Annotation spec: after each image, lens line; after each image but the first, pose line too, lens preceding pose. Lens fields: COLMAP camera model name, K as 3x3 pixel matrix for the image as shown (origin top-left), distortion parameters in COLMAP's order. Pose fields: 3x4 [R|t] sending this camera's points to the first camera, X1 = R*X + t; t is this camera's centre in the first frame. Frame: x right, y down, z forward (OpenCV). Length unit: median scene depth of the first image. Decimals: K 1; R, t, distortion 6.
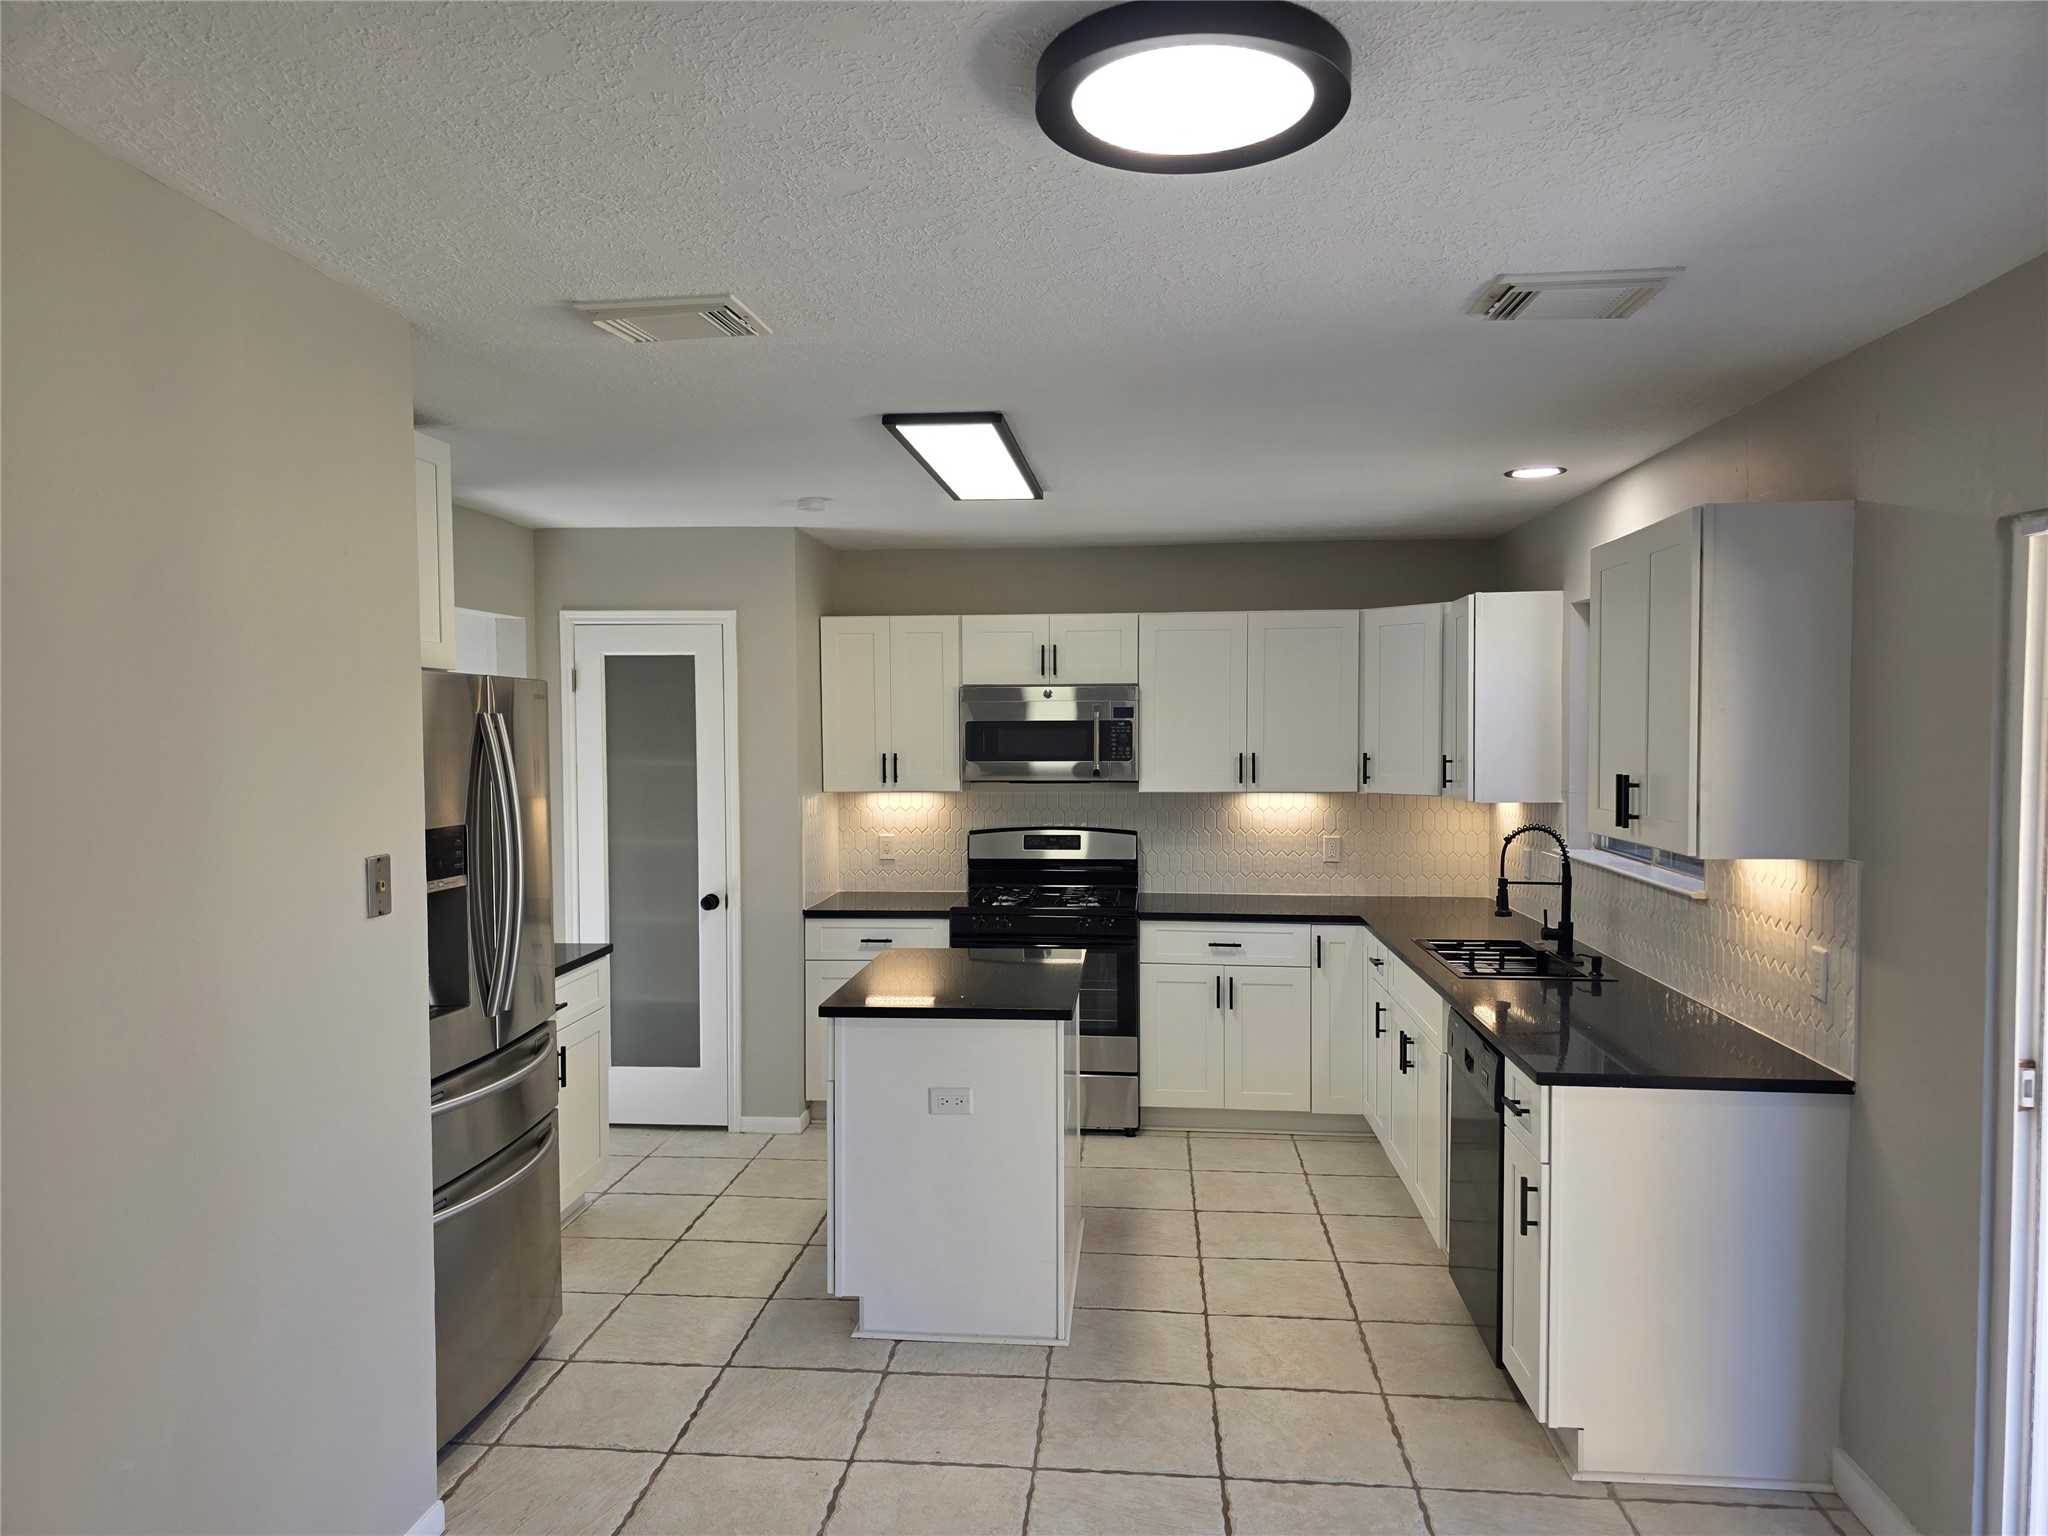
lens RADIAL K [[1375.3, 0, 1024.2], [0, 1375.3, 791.7], [0, 0, 1]] dist [0.063917, -0.000334]
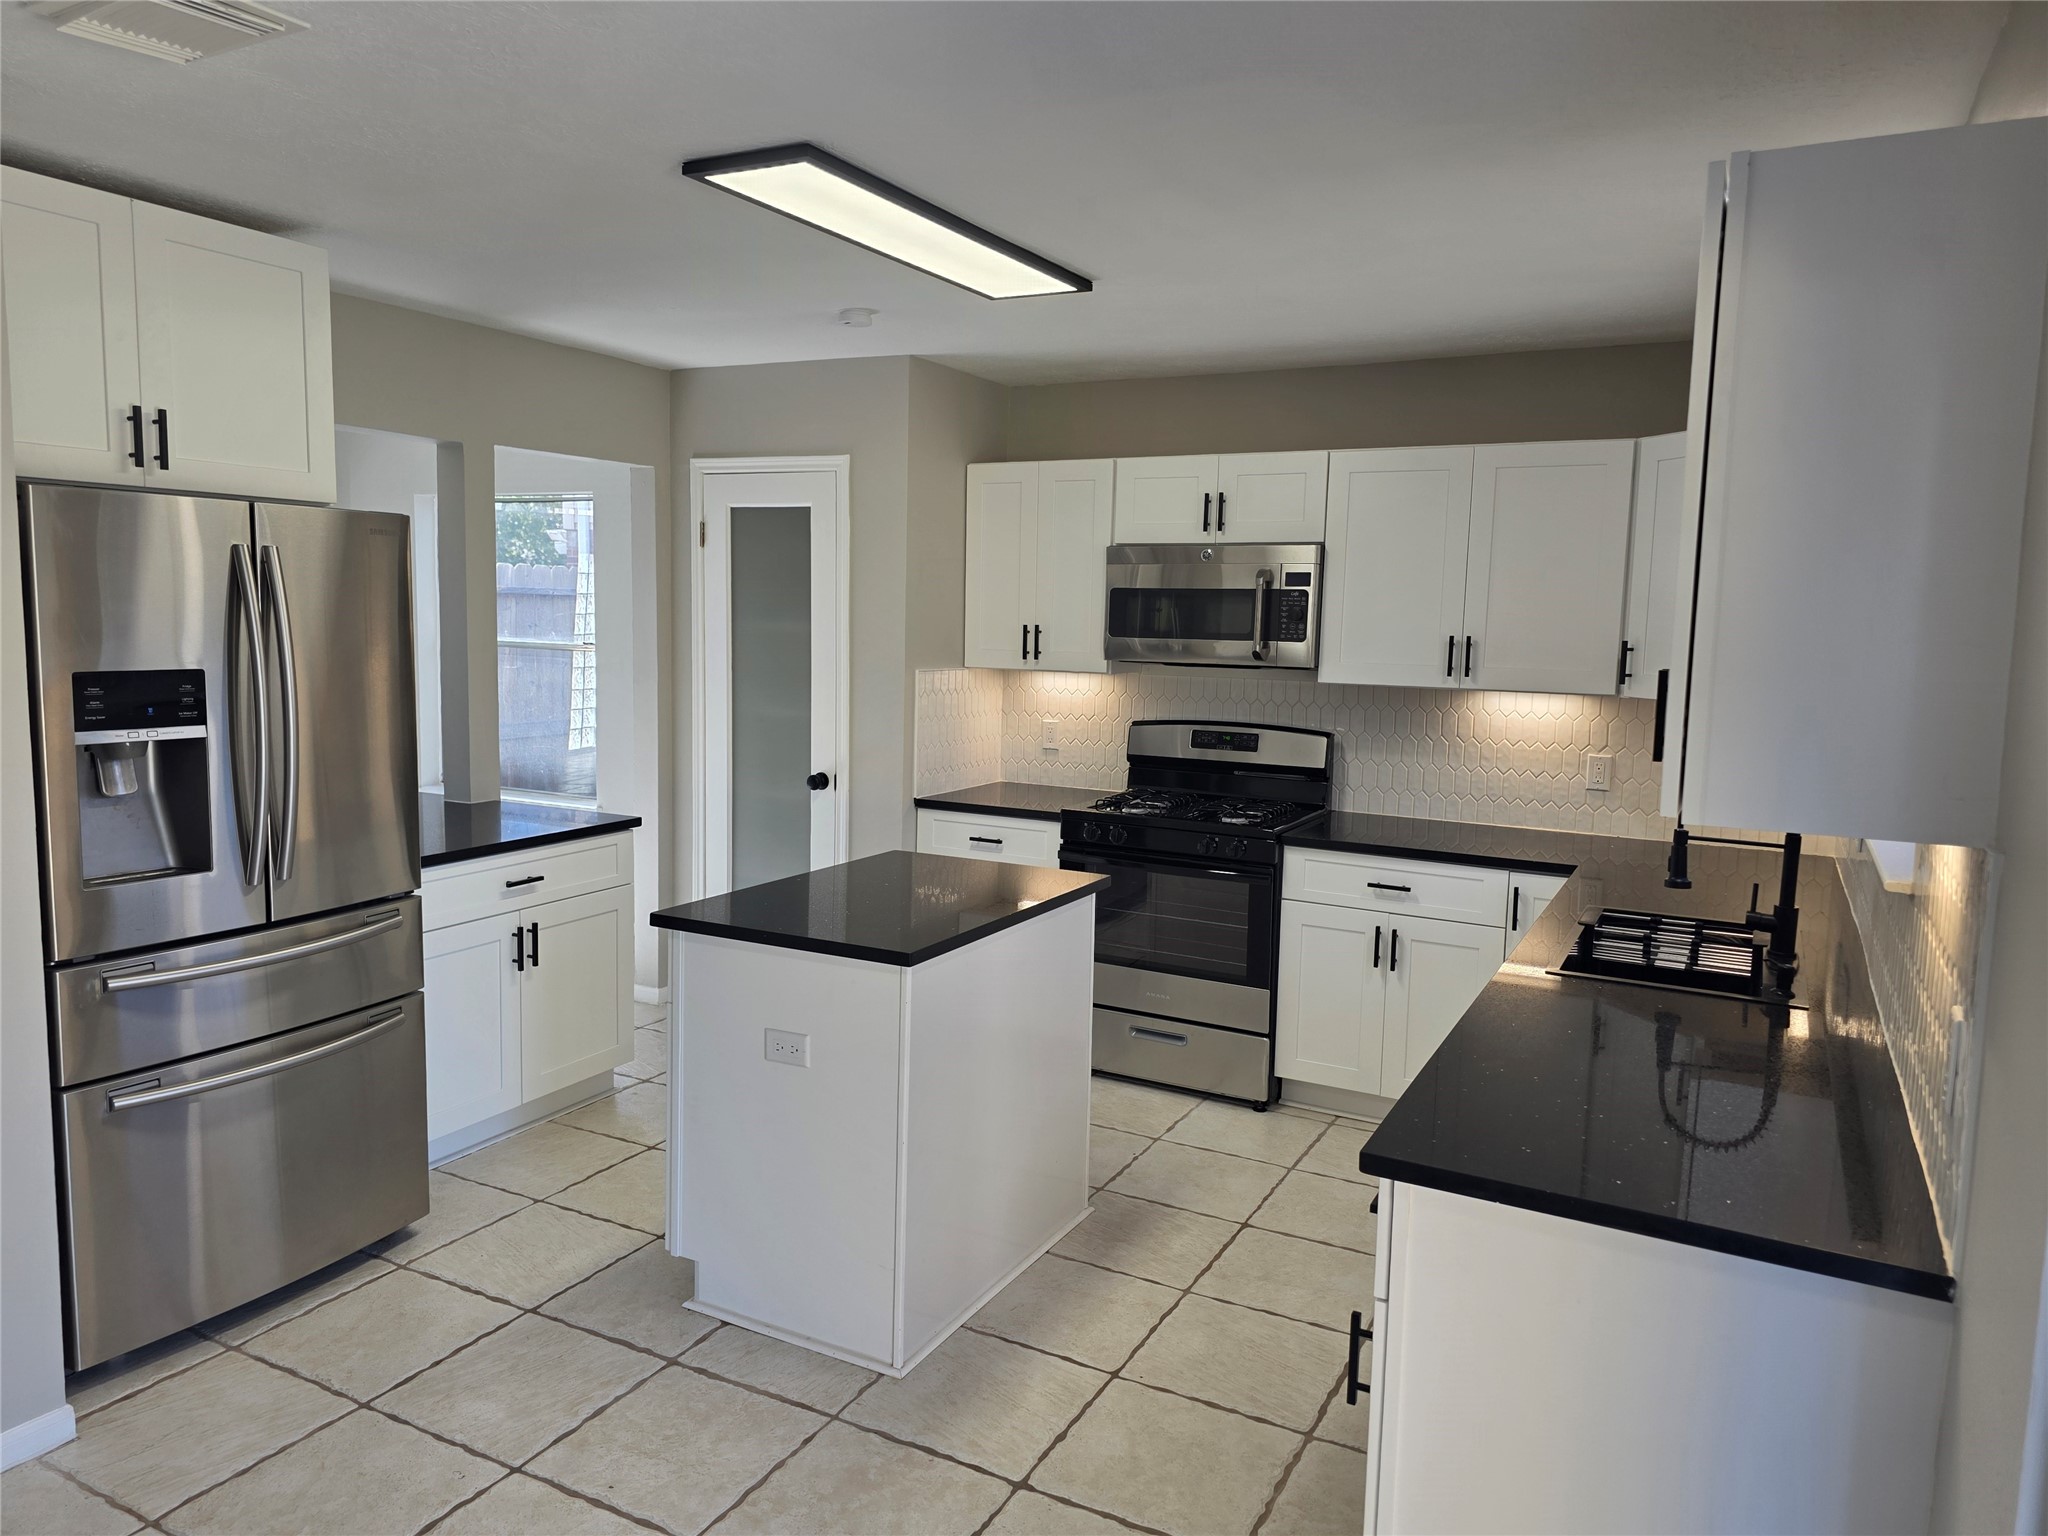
lens RADIAL K [[1384.9, 0, 1024.0], [0, 1384.9, 768.0], [0, 0, 1]] dist [0.051516, -0.001747]
pose [[0.921628, 0.069252, -0.381846, 0.244114], [-0.044943, 0.996375, 0.072230, -0.000855], [0.385464, -0.049408, 0.921399, 0.211758]]
